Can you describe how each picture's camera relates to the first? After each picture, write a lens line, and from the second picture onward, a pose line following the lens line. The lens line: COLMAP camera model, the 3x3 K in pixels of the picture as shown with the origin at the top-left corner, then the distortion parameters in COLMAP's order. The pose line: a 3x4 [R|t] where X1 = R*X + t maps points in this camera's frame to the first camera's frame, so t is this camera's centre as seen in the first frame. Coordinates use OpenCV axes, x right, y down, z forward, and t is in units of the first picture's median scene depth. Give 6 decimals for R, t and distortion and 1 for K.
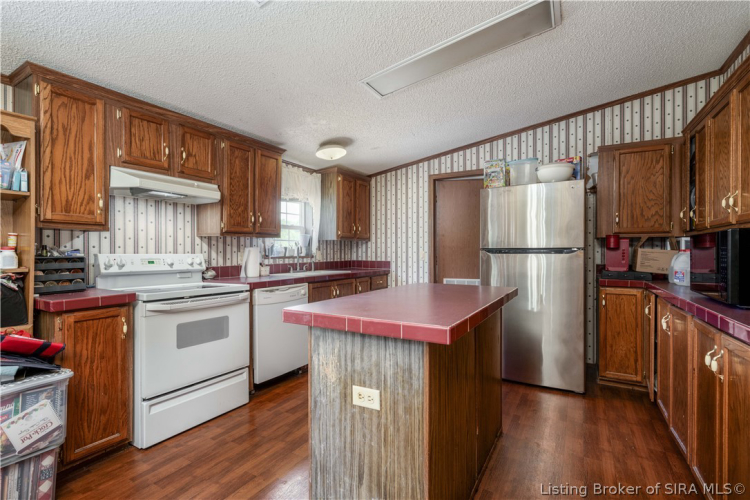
lens RADIAL K [[346.2, 0, 378.3], [0, 346.2, 252.2], [0, 0, 1]] dist [-0.005529, 0.000524]
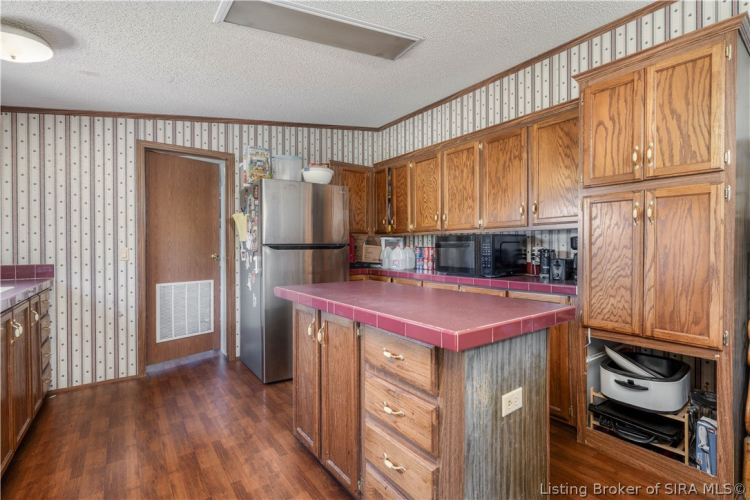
lens RADIAL K [[346.2, 0, 375.9], [0, 346.2, 248.7], [0, 0, 1]] dist [-0.005529, 0.000524]
pose [[0.412964, -0.005208, 0.910732, -0.374005], [0.004528, 0.999983, 0.003666, -0.001128], [-0.910736, 0.002610, 0.412981, 0.338322]]
